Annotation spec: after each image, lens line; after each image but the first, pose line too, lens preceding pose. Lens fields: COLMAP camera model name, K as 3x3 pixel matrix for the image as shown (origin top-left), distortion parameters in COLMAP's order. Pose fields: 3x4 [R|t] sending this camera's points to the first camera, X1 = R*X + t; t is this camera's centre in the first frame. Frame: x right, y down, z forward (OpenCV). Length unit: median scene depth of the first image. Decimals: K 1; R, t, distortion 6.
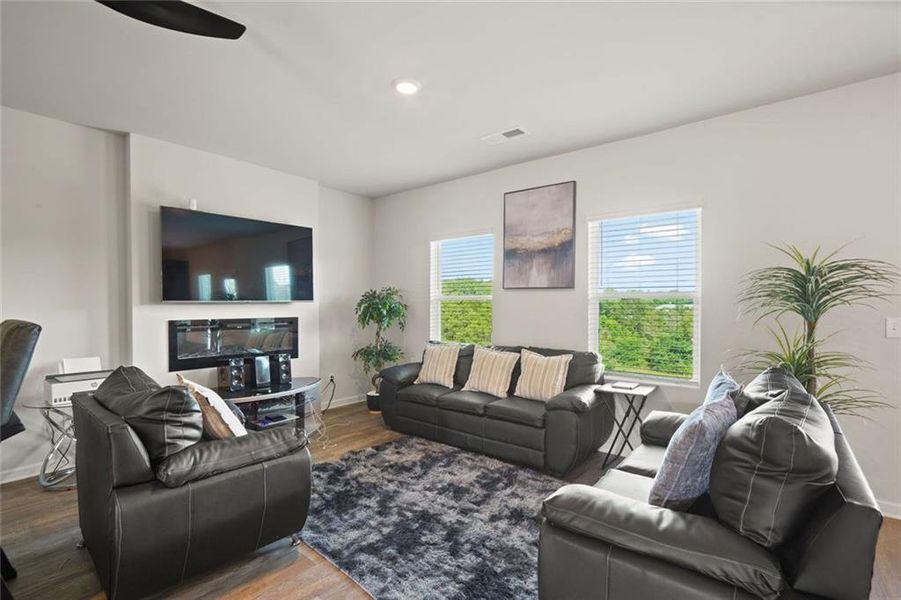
lens RADIAL K [[416.5, 0, 447.0], [0, 416.5, 304.1], [0, 0, 1]] dist [0.004794, 0.000482]
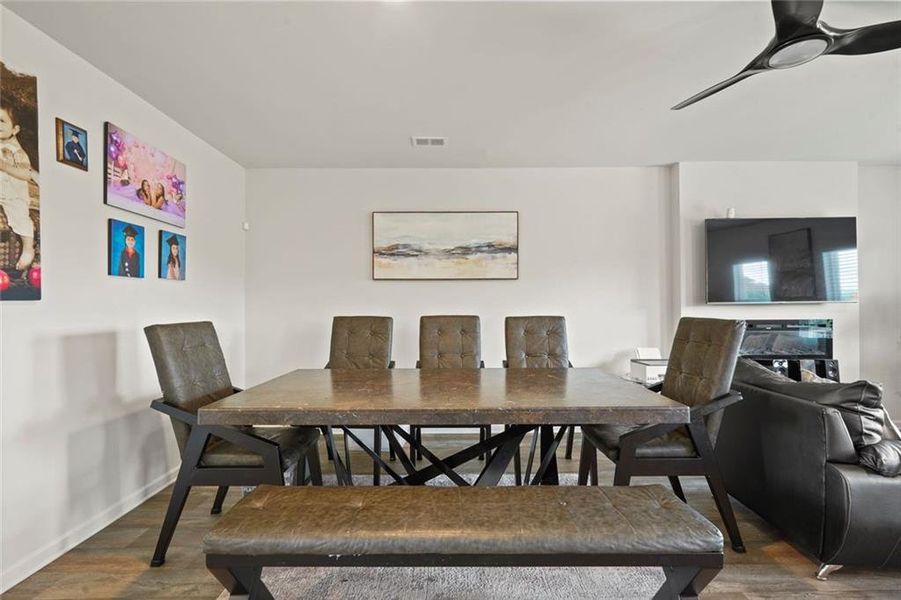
lens RADIAL K [[411.1, 0, 448.1], [0, 411.1, 308.4], [0, 0, 1]] dist [-0.001661, -0.000003]
pose [[0.644093, -0.000324, -0.764947, -0.264697], [0.004499, 0.999984, 0.003365, 0.000777], [0.764934, -0.005609, 0.644085, -0.243098]]
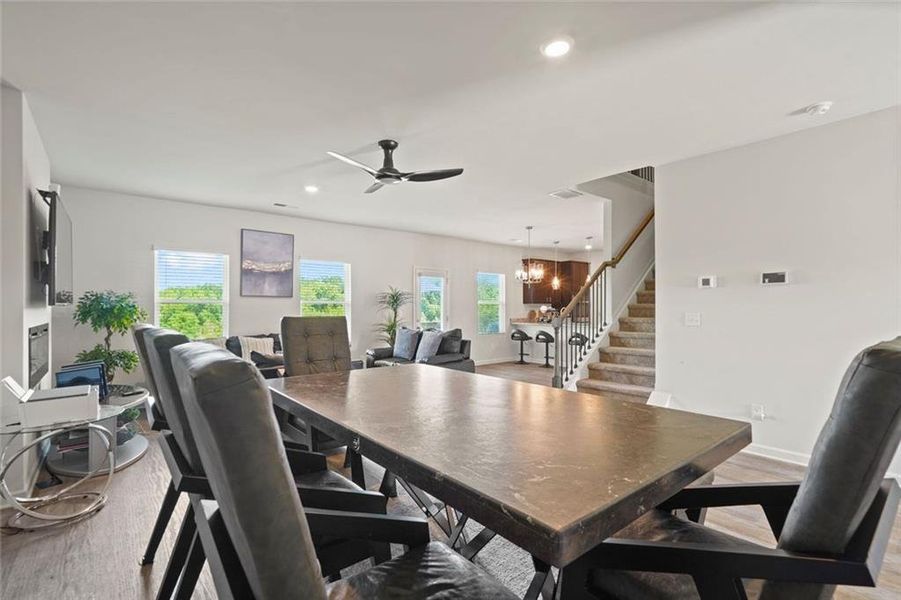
lens RADIAL K [[416.5, 0, 447.0], [0, 416.5, 304.1], [0, 0, 1]] dist [0.004794, 0.000482]
pose [[0.188066, 0.002465, 0.982153, -1.286454], [0.004957, 0.999982, -0.003459, -0.000811], [-0.982144, 0.005519, 0.188051, 0.055760]]
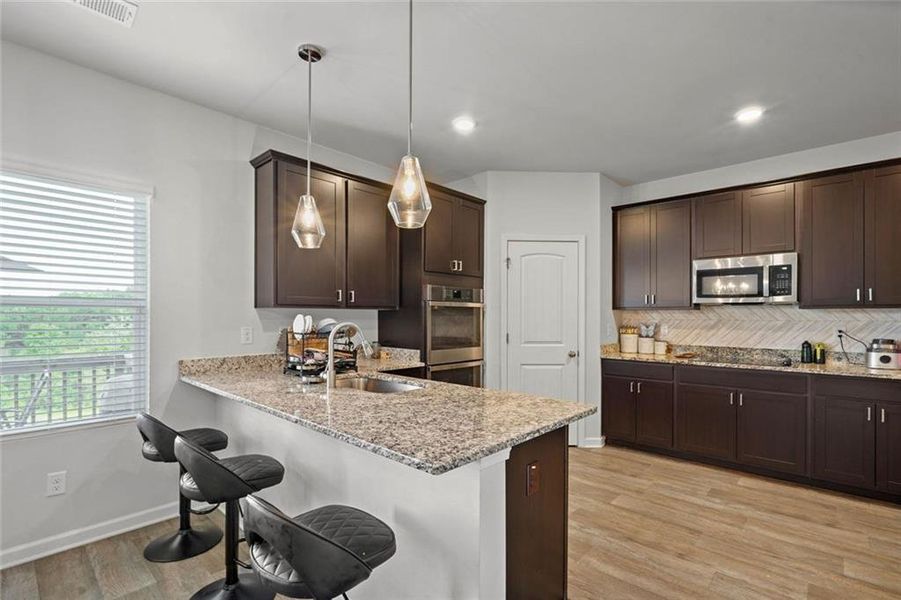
lens RADIAL K [[418.5, 0, 451.1], [0, 418.5, 314.7], [0, 0, 1]] dist [-0.002661, -0.000081]
pose [[0.051346, -0.000286, 0.998681, 0.658669], [-0.000335, 1.000000, 0.000304, 0.002261], [-0.998681, -0.000350, 0.051346, -0.347853]]
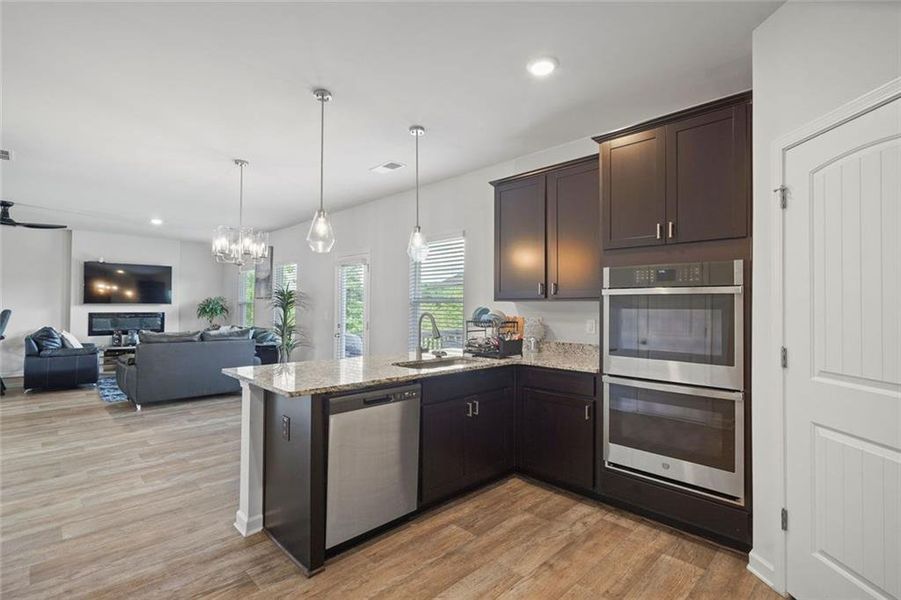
lens RADIAL K [[420.1, 0, 446.2], [0, 420.1, 298.5], [0, 0, 1]] dist [-0.001923, 0.000124]
pose [[0.994960, 0.002320, -0.100250, 1.395232], [-0.004548, 0.999747, -0.022007, 0.005140], [0.100174, 0.022352, 0.994719, -0.986504]]
